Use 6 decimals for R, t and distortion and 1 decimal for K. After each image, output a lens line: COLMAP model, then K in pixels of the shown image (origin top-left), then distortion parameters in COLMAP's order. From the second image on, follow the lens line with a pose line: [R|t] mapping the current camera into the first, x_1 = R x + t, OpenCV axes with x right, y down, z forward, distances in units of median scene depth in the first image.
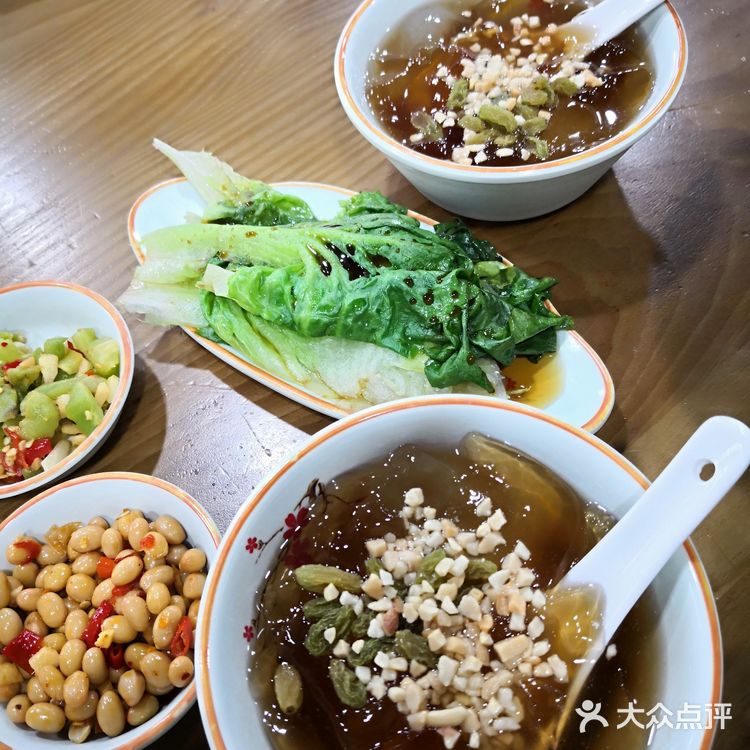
lens RADIAL K [[776.2, 0, 375.0], [0, 776.2, 375.0], [0, 0, 1]] dist [-0.014271, -0.007033]
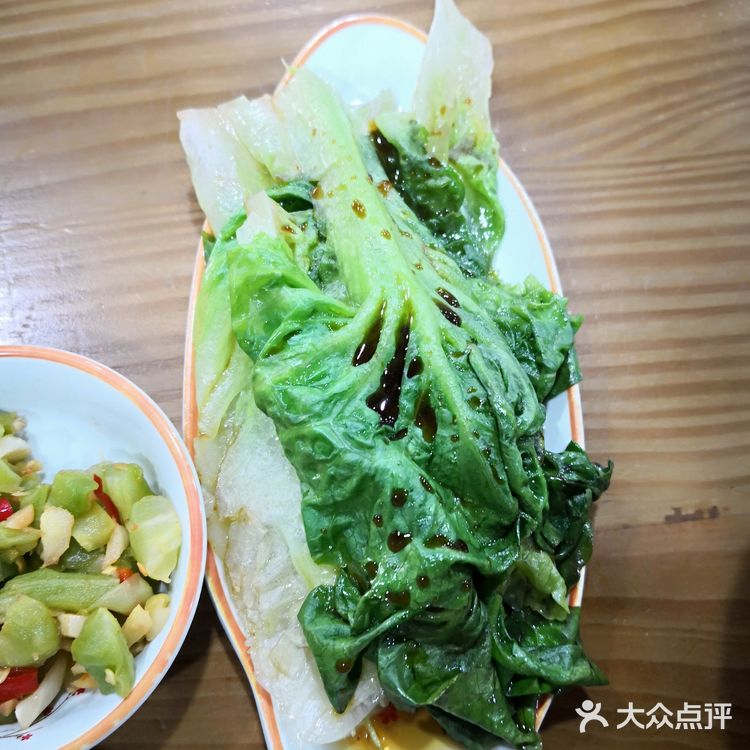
lens RADIAL K [[776.2, 0, 375.0], [0, 776.2, 375.0], [0, 0, 1]] dist [-0.014271, -0.007033]
pose [[0.562137, 0.813433, -0.149425, 0.043938], [-0.741622, 0.575749, 0.344252, -0.339666], [0.366058, -0.082700, 0.926910, 0.456426]]
